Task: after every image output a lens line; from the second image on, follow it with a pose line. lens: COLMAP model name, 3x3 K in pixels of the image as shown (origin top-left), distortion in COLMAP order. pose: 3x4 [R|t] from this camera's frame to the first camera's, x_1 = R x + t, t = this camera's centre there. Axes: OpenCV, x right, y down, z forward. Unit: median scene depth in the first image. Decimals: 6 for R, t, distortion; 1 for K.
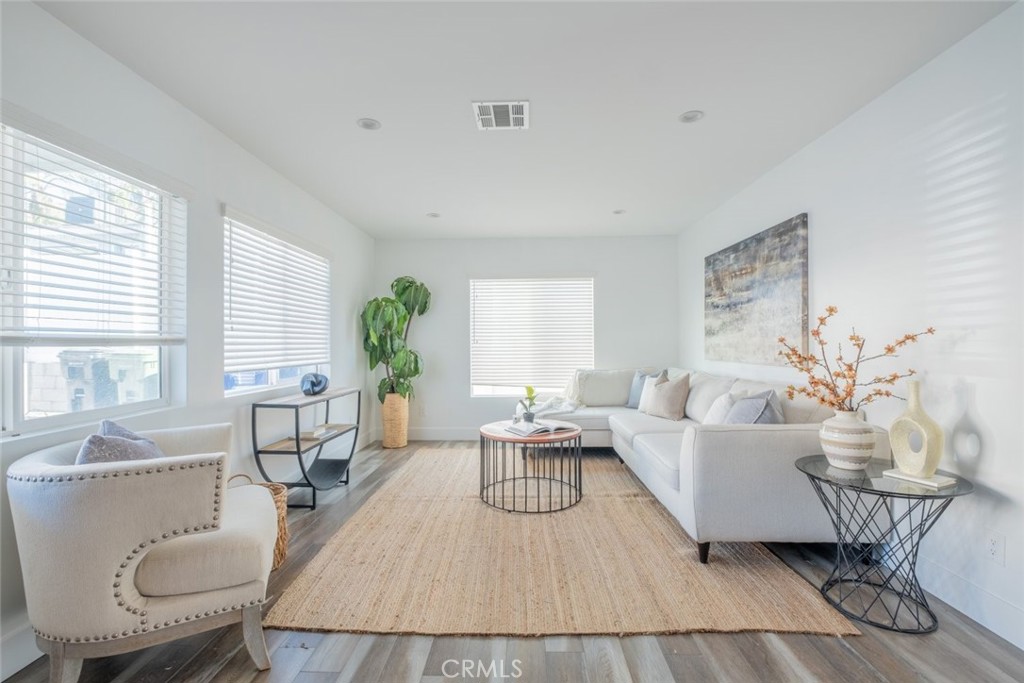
lens RADIAL K [[450.7, 0, 509.6], [0, 450.7, 339.7], [0, 0, 1]] dist [-0.002599, -0.001018]
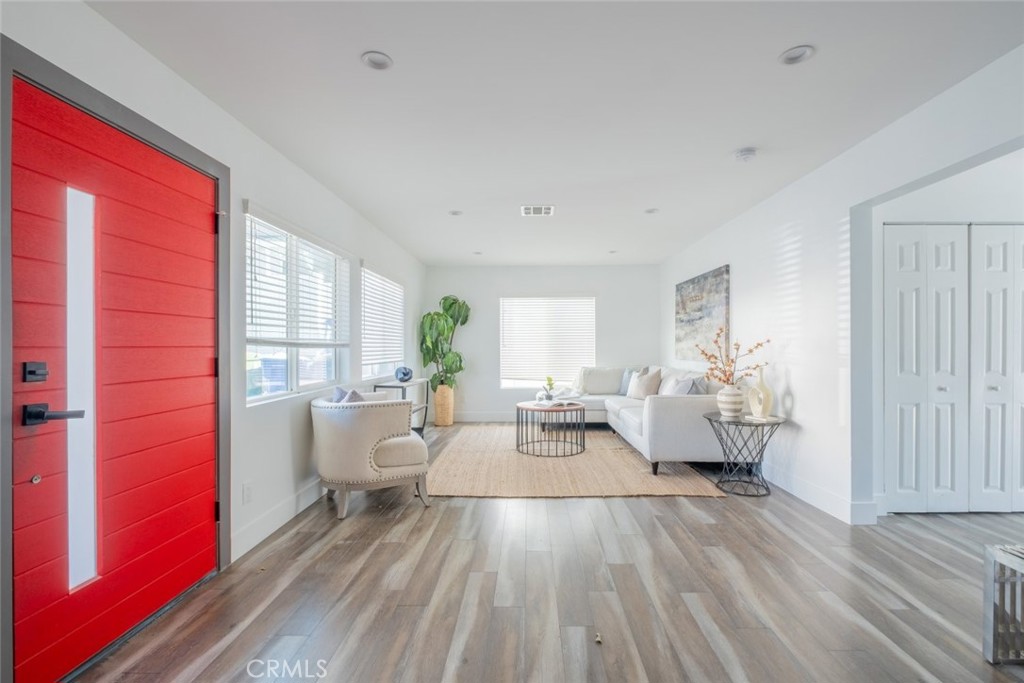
lens RADIAL K [[450.7, 0, 514.3], [0, 450.7, 347.1], [0, 0, 1]] dist [-0.002599, -0.001018]
pose [[0.999996, 0.002457, -0.001575, -0.083517], [-0.002445, 0.999968, 0.007660, -0.003916], [0.001594, -0.007656, 0.999969, -0.568619]]
